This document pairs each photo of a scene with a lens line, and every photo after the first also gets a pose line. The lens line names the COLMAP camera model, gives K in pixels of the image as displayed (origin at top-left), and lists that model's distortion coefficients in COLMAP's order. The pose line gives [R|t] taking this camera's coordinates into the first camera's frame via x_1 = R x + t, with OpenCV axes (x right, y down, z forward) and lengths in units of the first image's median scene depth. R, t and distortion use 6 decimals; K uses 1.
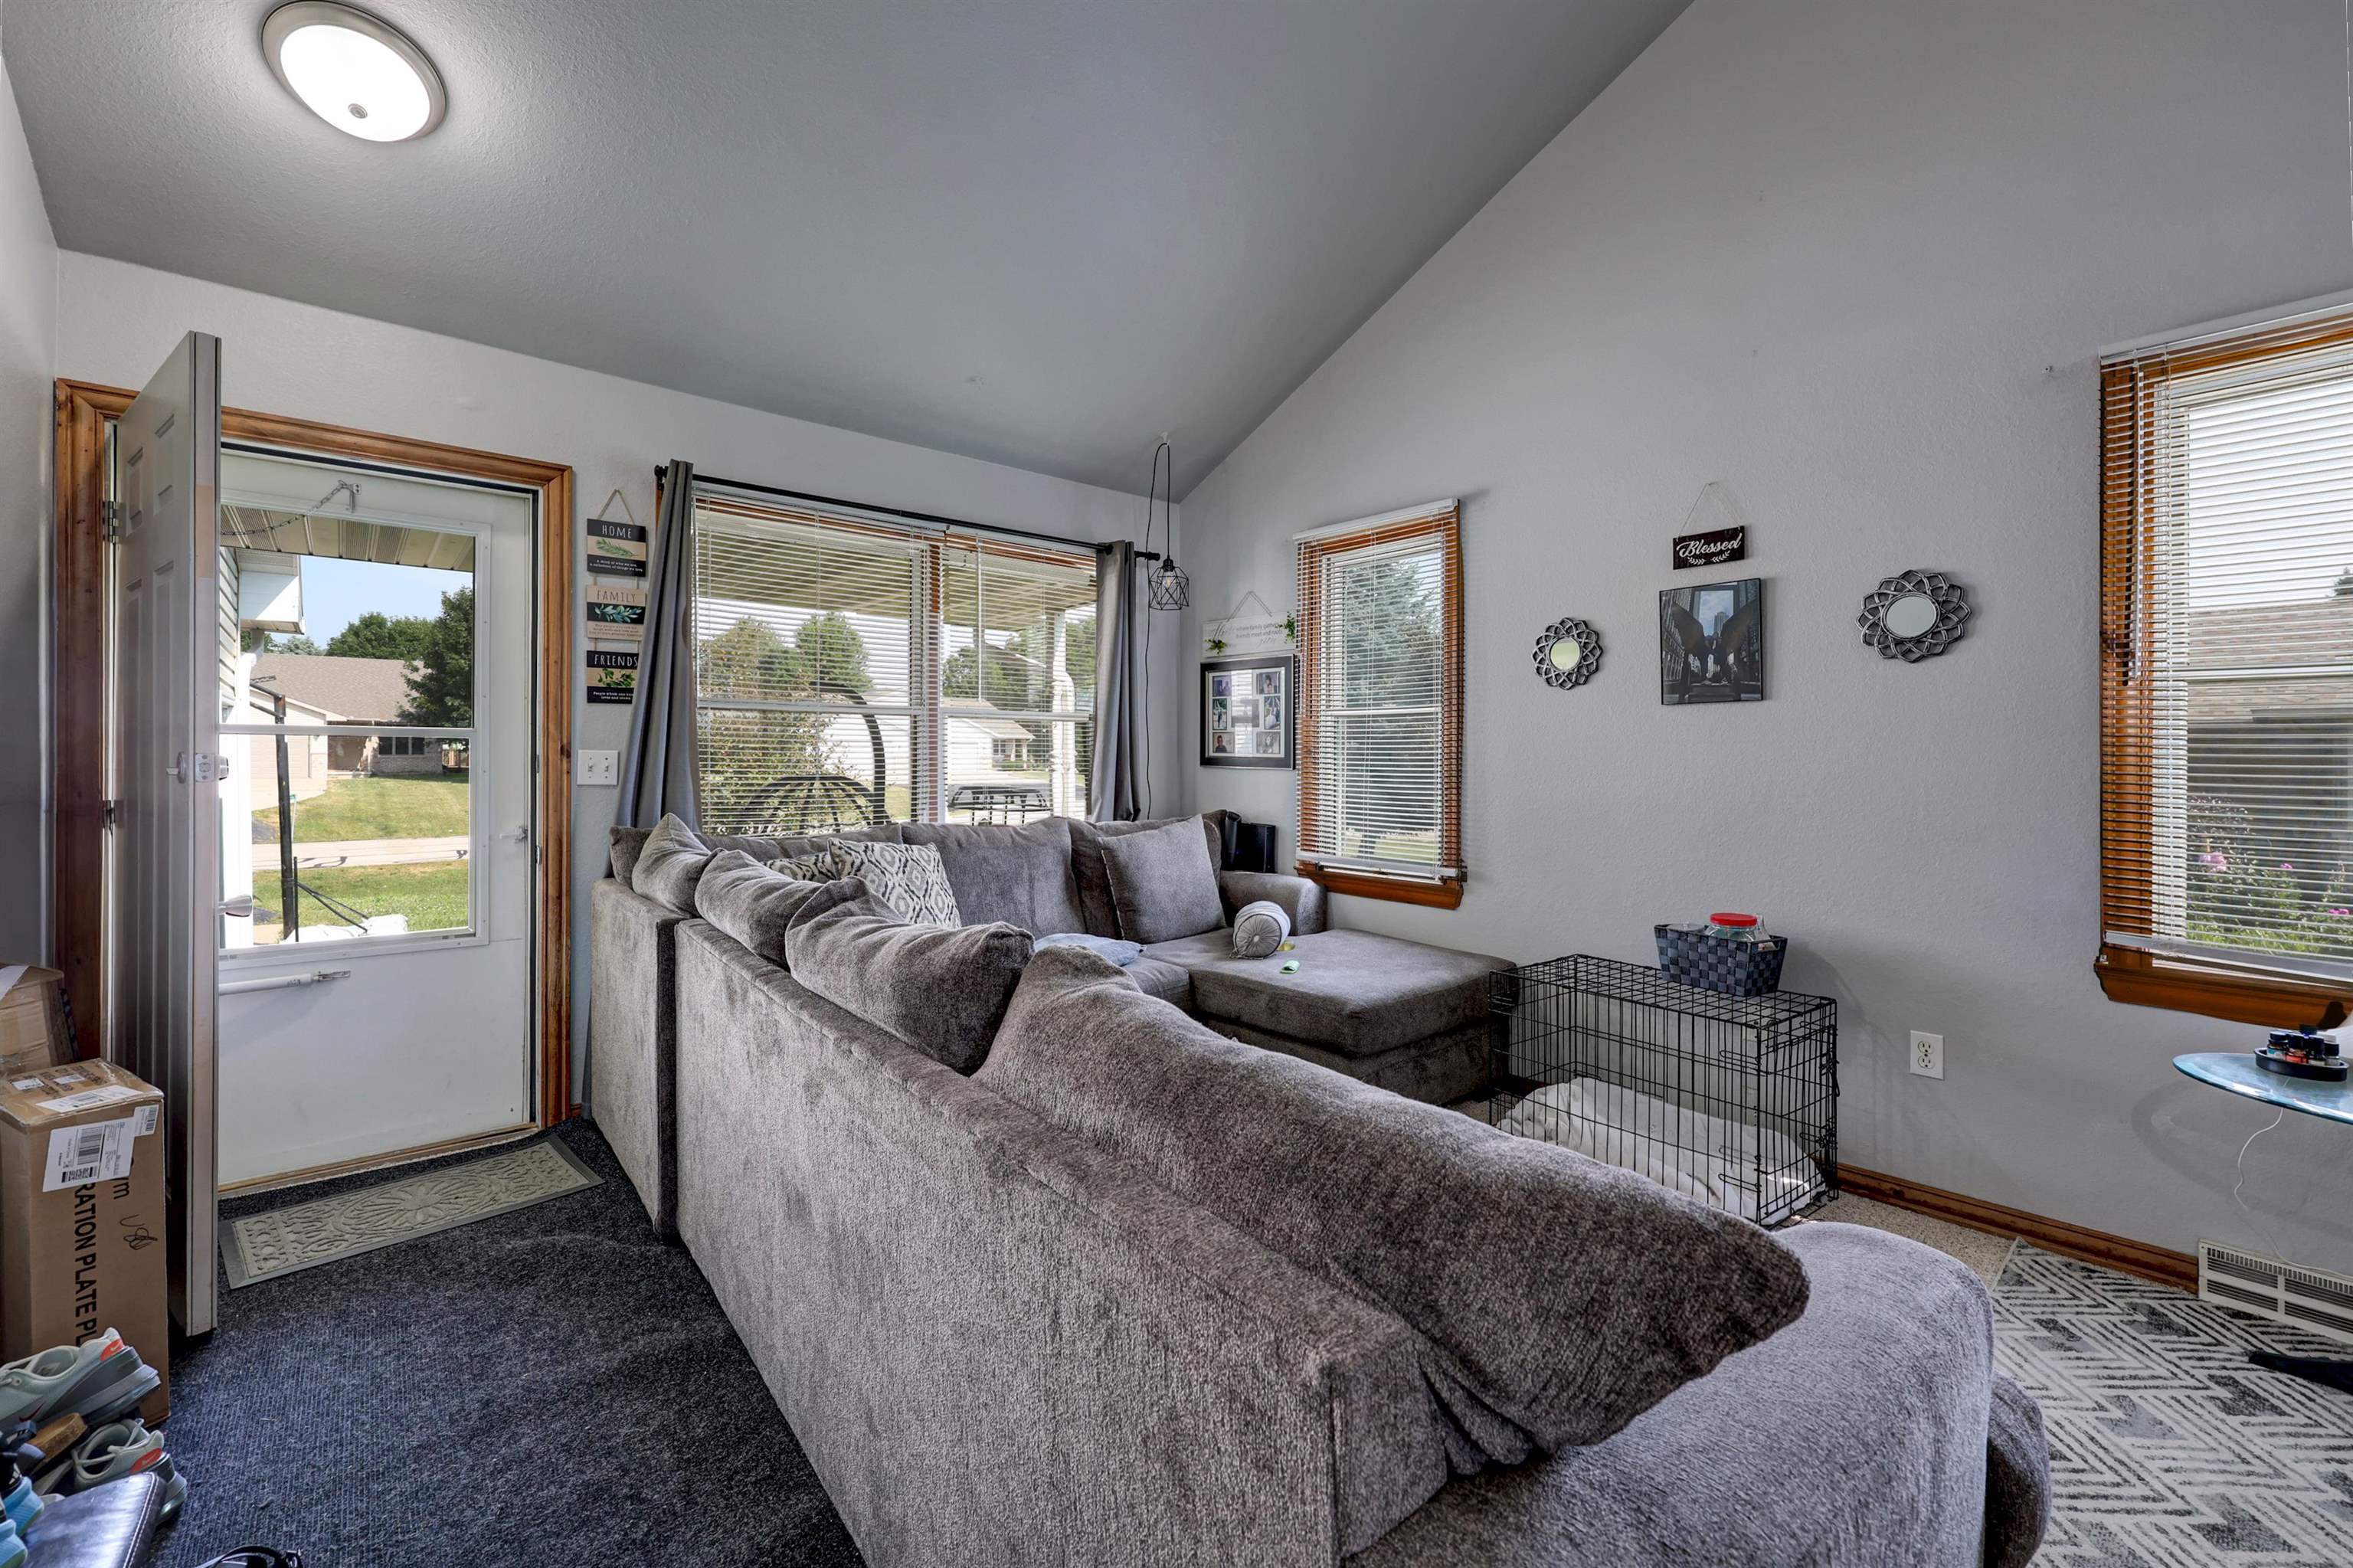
lens RADIAL K [[979.2, 0, 1181.7], [0, 979.2, 766.3], [0, 0, 1]] dist [-0.002078, 0.000194]
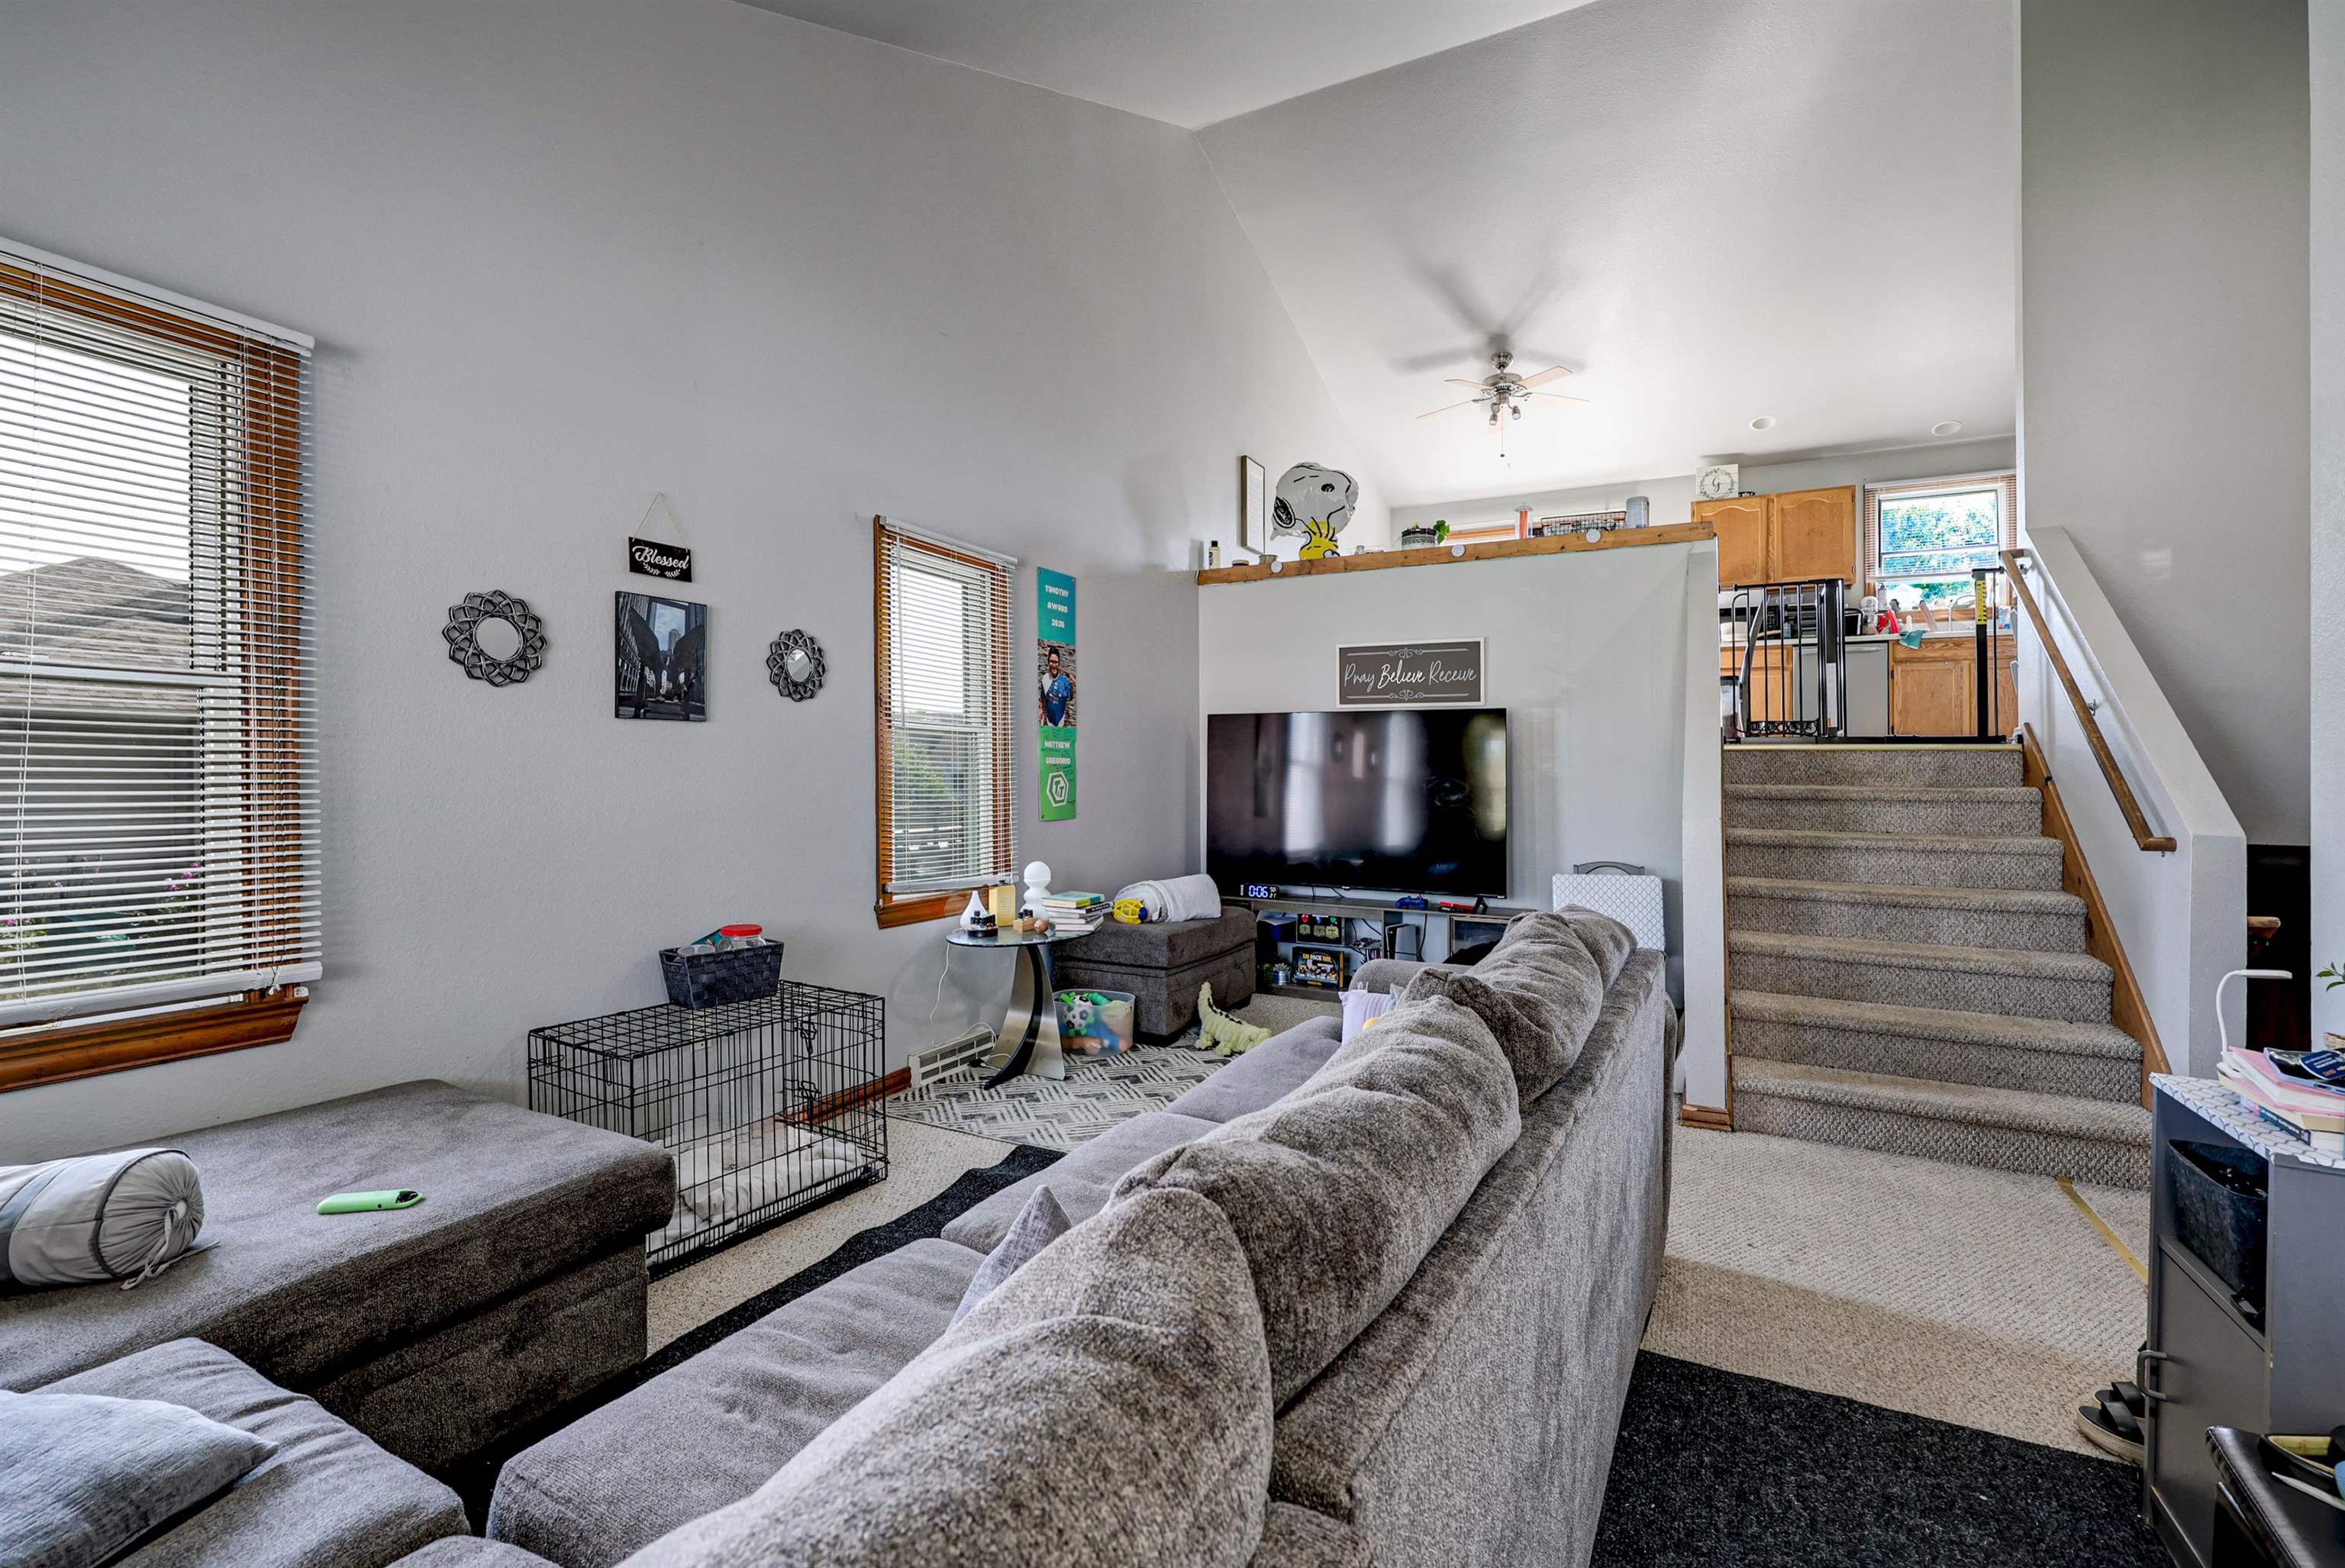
lens RADIAL K [[975.9, 0, 1191.2], [0, 975.9, 778.0], [0, 0, 1]] dist [-0.002078, 0.000194]
pose [[-0.358772, -0.006847, 0.933400, -0.557975], [0.003869, 0.999954, 0.008822, -0.013889], [-0.933417, 0.006776, -0.358729, 0.867225]]
